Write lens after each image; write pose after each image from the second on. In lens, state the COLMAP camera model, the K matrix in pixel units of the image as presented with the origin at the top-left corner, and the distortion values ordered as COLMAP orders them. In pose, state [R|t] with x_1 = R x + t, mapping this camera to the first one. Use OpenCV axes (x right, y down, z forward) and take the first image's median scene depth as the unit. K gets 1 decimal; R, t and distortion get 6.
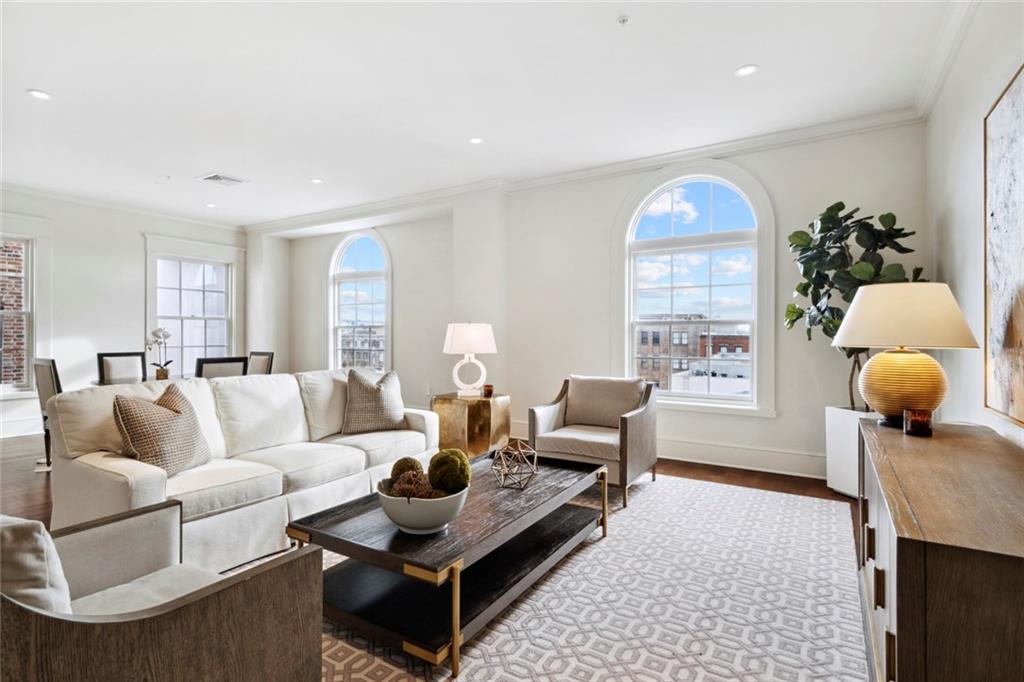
lens RADIAL K [[519.3, 0, 479.3], [0, 519.3, 332.4], [0, 0, 1]] dist [0.001833, 0.001300]
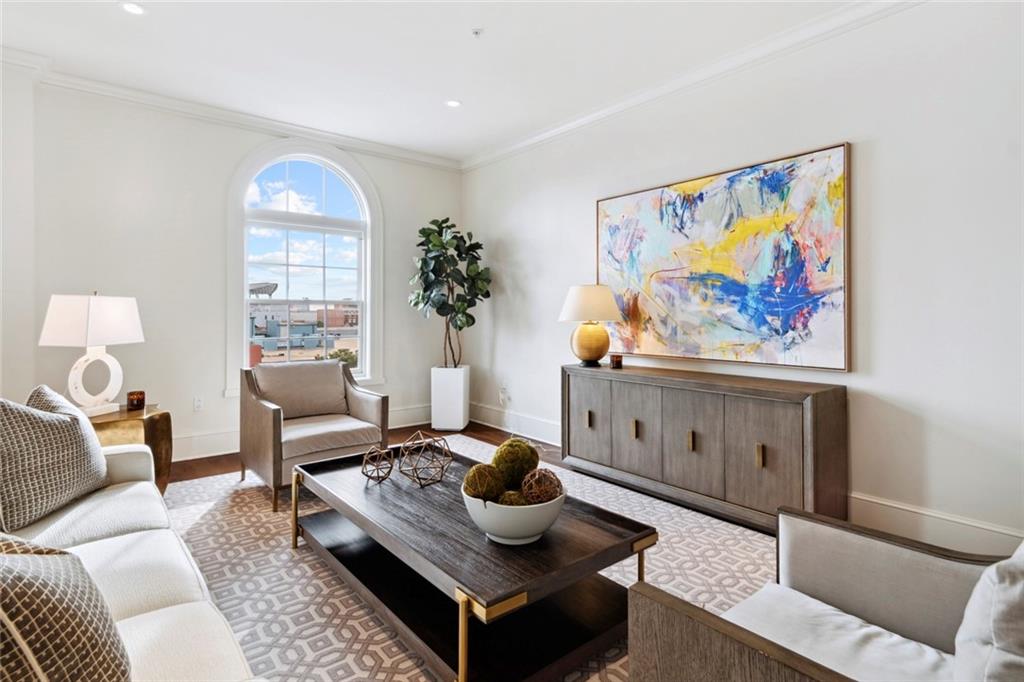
lens RADIAL K [[514.1, 0, 508.4], [0, 514.1, 313.1], [0, 0, 1]] dist [-0.000377, -0.000301]
pose [[0.300890, 0.000366, 0.953659, -0.532351], [-0.004397, 0.999990, 0.001003, 0.000004], [-0.953649, -0.004495, 0.300888, 0.423732]]
